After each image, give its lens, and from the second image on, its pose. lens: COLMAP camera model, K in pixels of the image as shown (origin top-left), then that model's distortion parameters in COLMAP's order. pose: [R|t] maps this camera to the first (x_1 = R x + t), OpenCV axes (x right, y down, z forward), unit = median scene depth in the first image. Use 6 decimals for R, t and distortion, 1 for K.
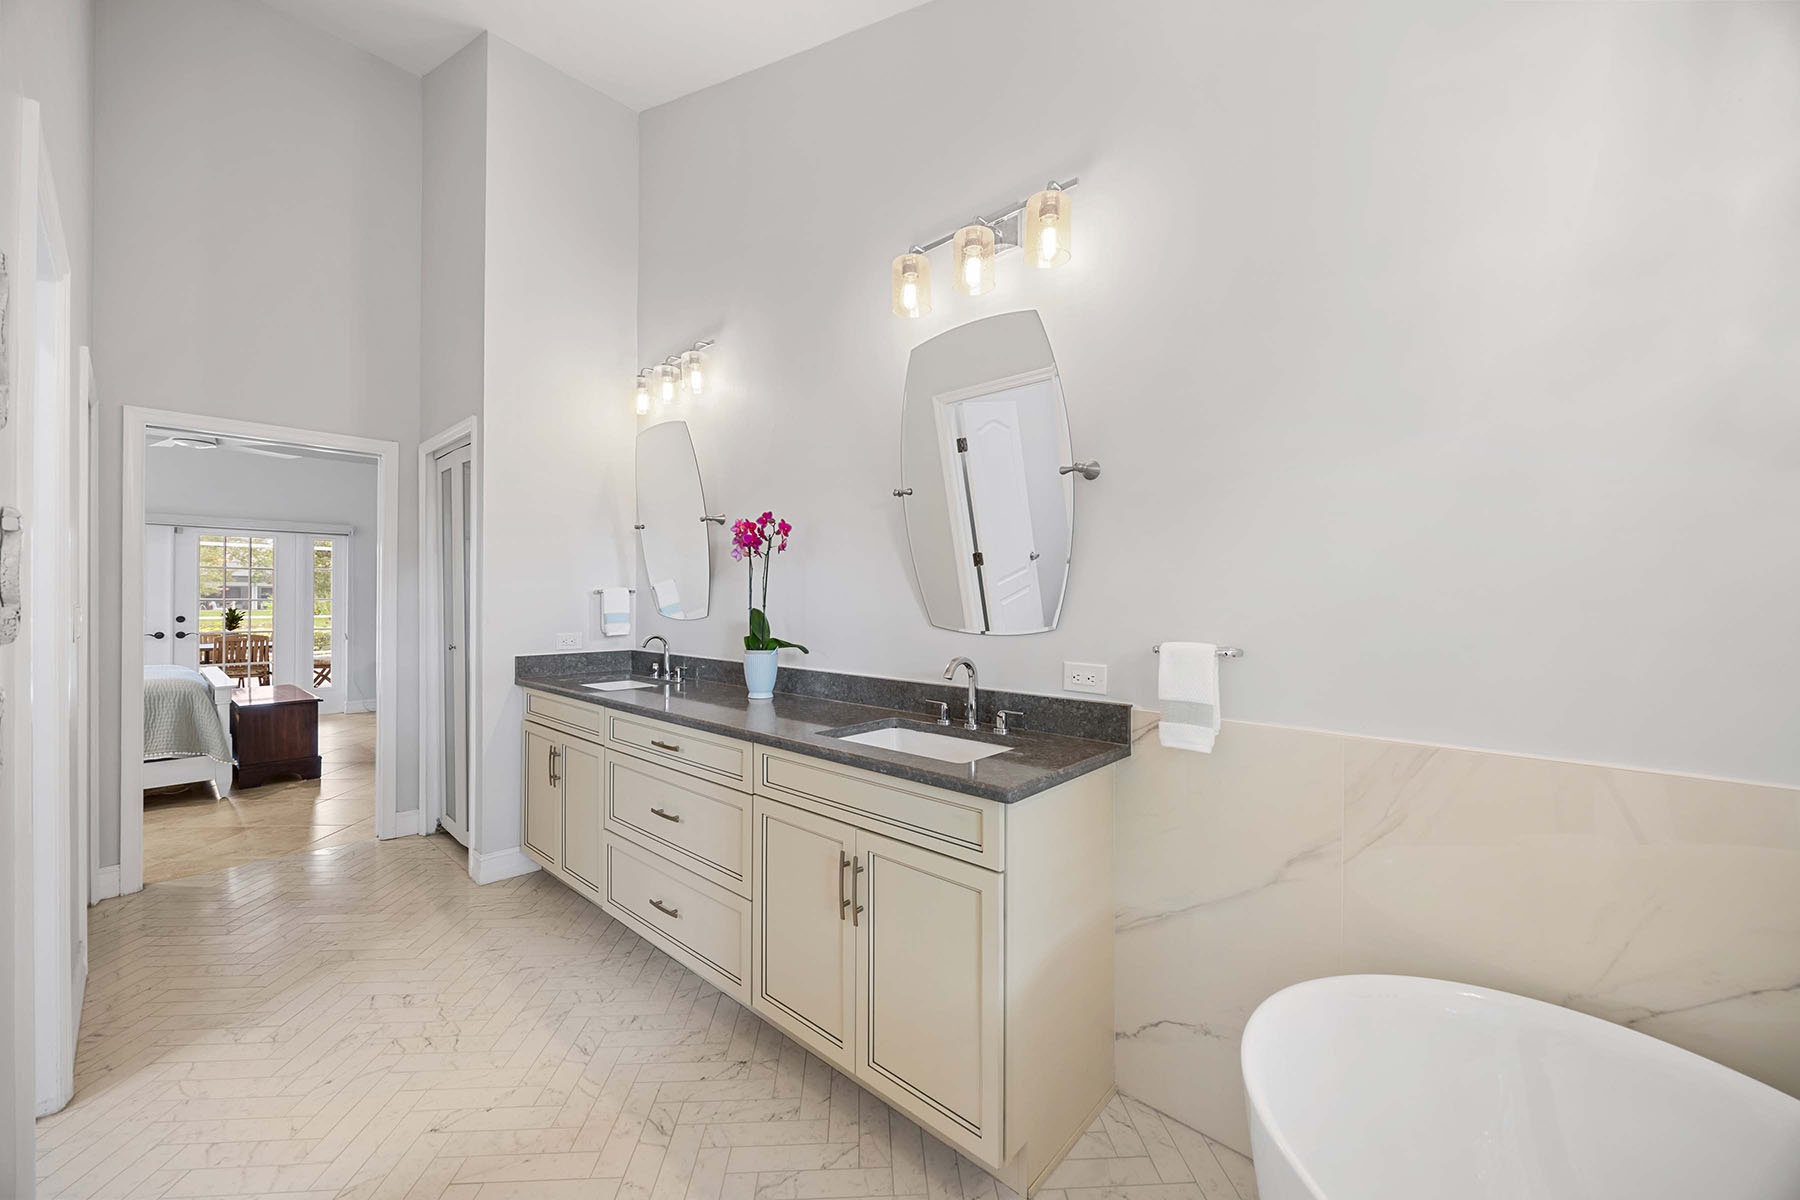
lens RADIAL K [[683.4, 0, 902.8], [0, 683.4, 597.5], [0, 0, 1]] dist [-0.003083, -0.000436]
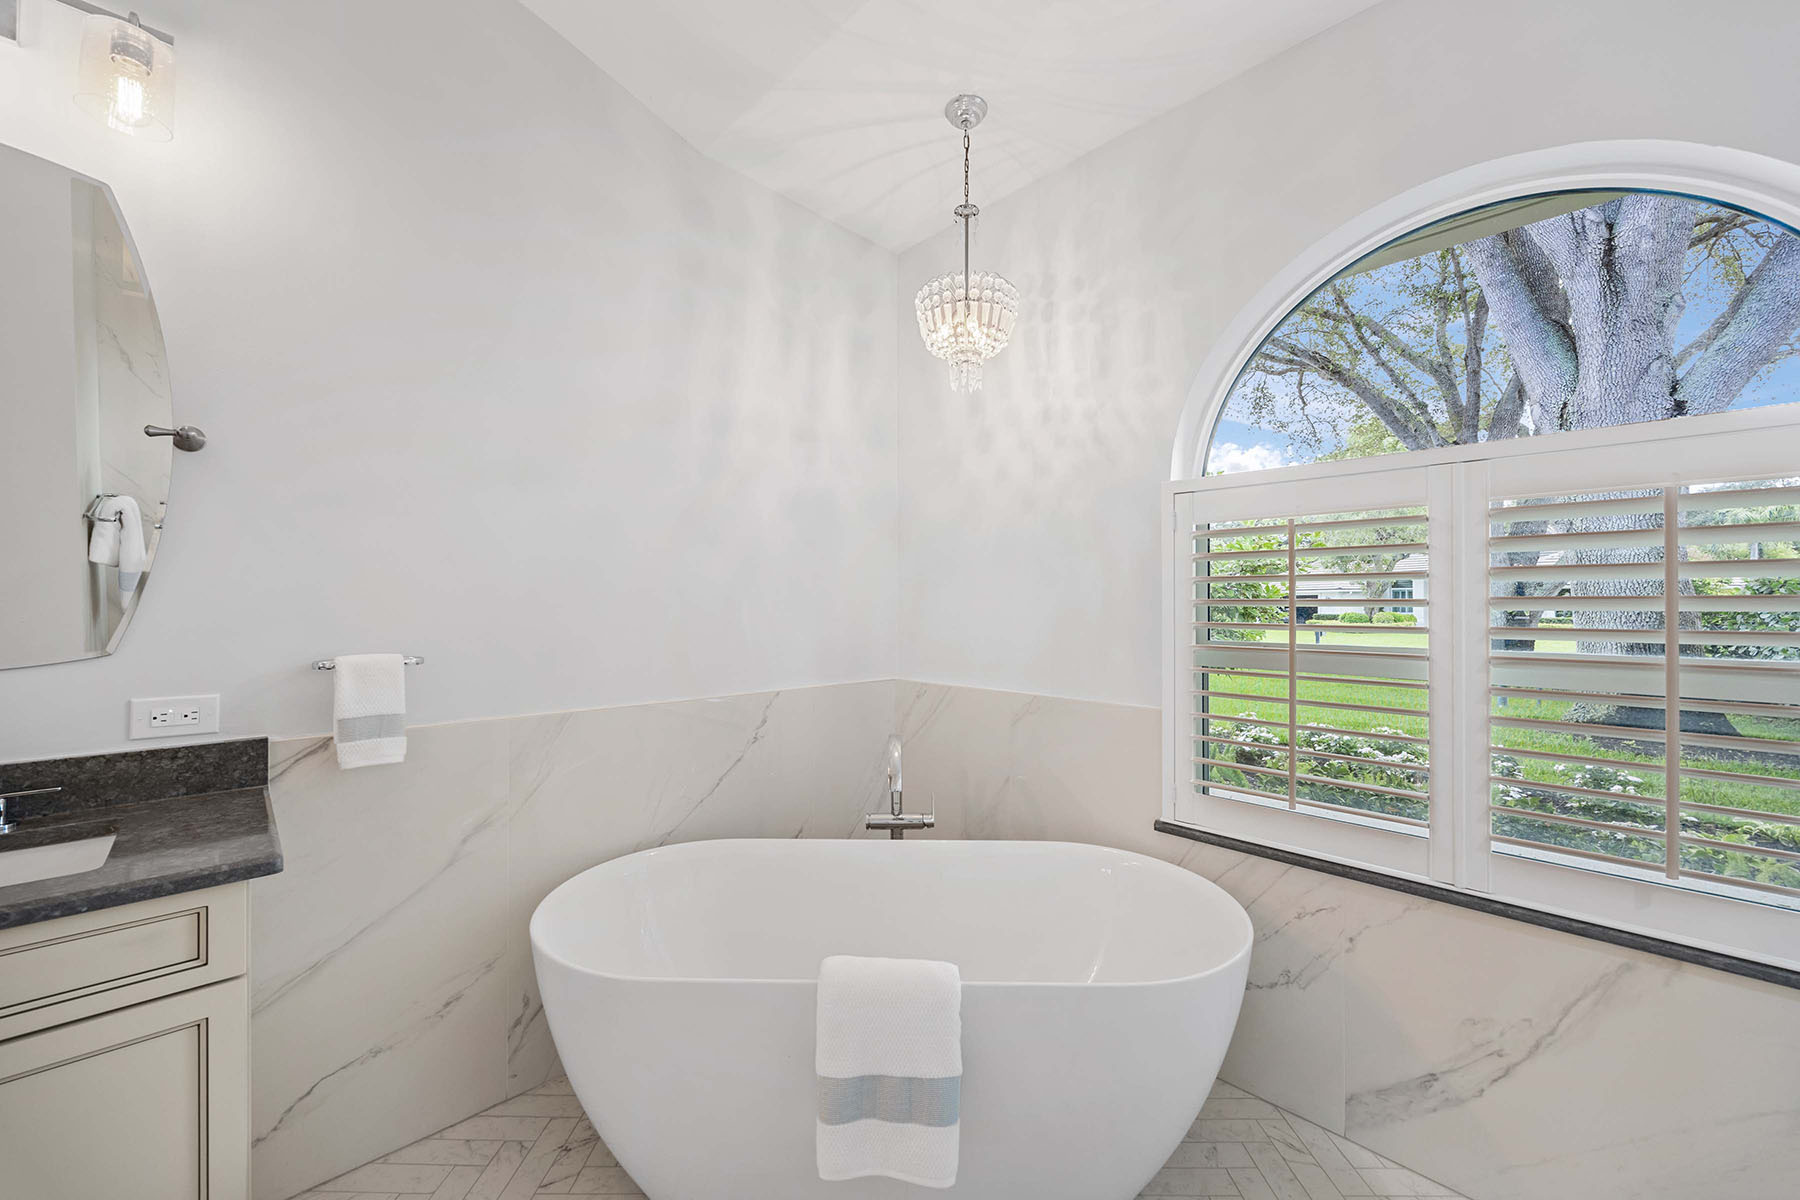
lens RADIAL K [[683.4, 0, 902.8], [0, 683.4, 597.5], [0, 0, 1]] dist [-0.003083, -0.000436]
pose [[0.047204, 0.002306, 0.998883, -0.491314], [-0.001863, 0.999996, -0.002221, -0.012669], [-0.998884, -0.001756, 0.047208, 0.203779]]
